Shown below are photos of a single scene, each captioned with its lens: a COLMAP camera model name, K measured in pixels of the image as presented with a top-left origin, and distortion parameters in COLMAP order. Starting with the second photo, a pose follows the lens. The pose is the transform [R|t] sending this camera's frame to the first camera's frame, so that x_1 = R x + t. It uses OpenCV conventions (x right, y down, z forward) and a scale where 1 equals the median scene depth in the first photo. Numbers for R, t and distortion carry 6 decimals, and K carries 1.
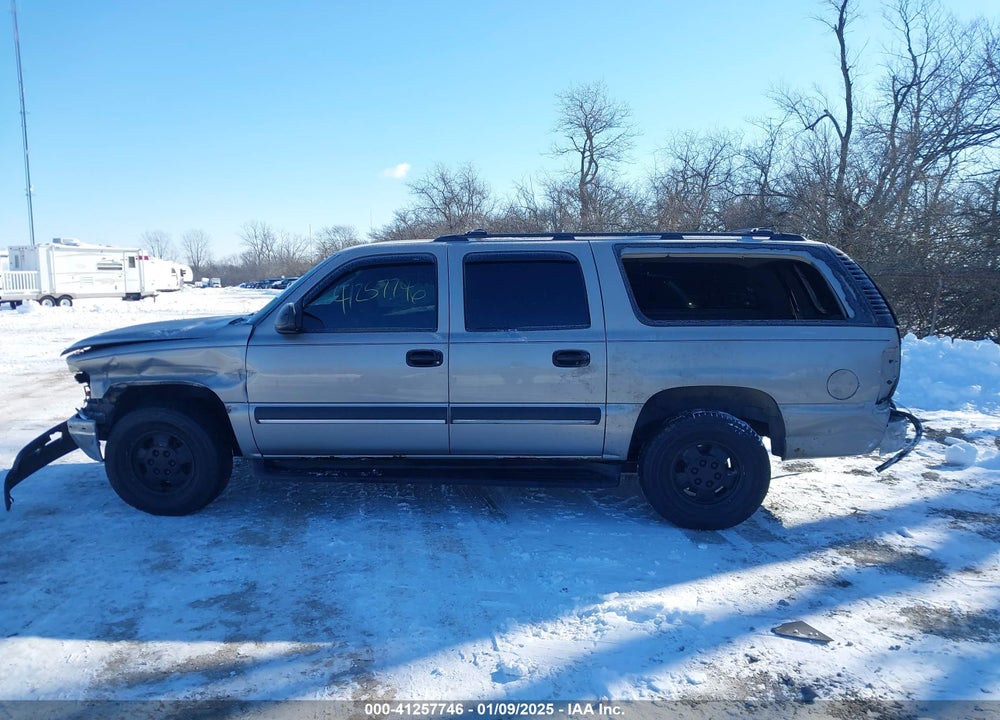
lens RADIAL K [[776.0, 0, 489.8], [0, 776.0, 362.6], [0, 0, 1]] dist [0.048193, -0.068996]
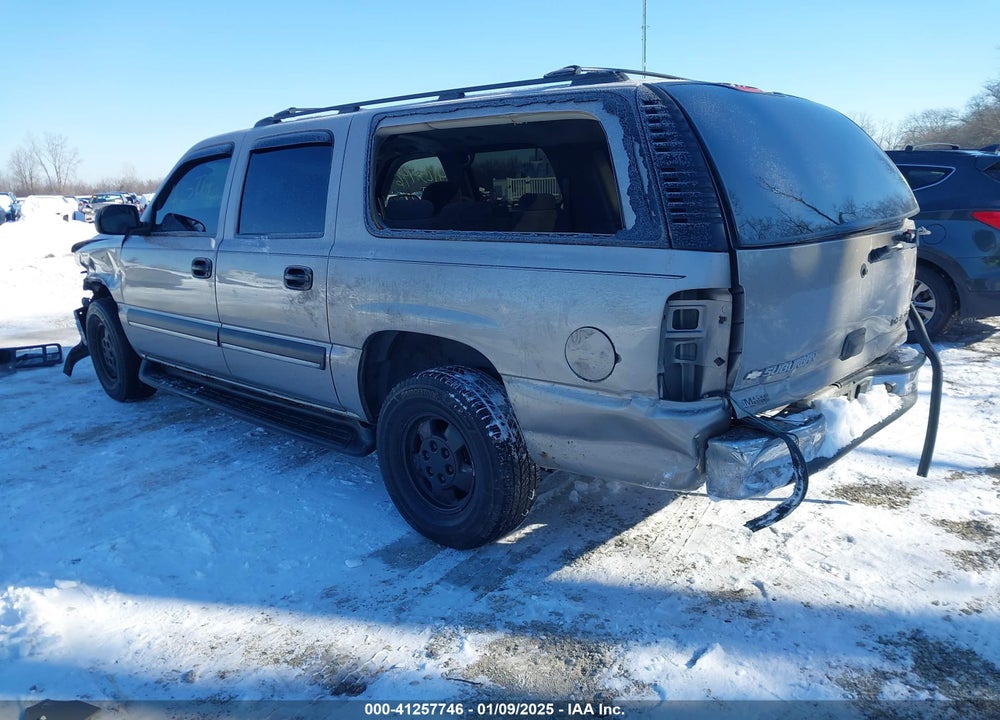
lens RADIAL K [[776.0, 0, 481.0], [0, 776.0, 369.4], [0, 0, 1]] dist [0.048193, -0.068996]
pose [[0.758485, 0.130385, -0.638514, 0.722195], [-0.044638, 0.987874, 0.148700, -0.037151], [0.650159, -0.084284, 0.755108, 0.533313]]
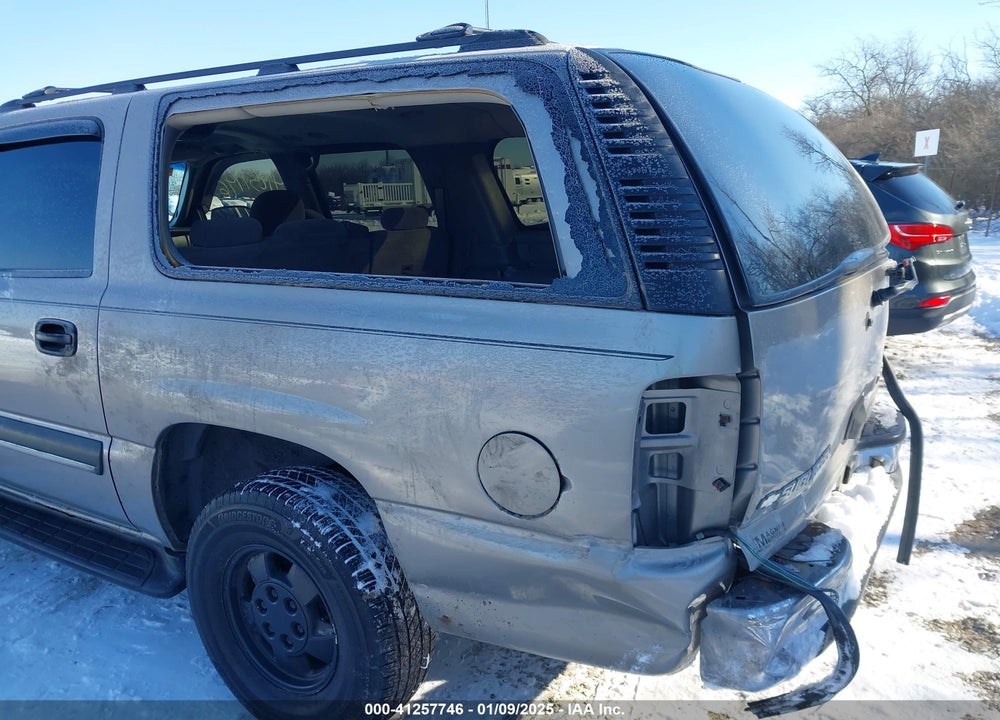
lens RADIAL K [[776.0, 0, 485.1], [0, 776.0, 382.9], [0, 0, 1]] dist [0.048193, -0.068996]
pose [[0.867989, 0.101499, -0.486099, 0.586994], [-0.030393, 0.987912, 0.152009, -0.060770], [0.495652, -0.117168, 0.860582, 0.691657]]
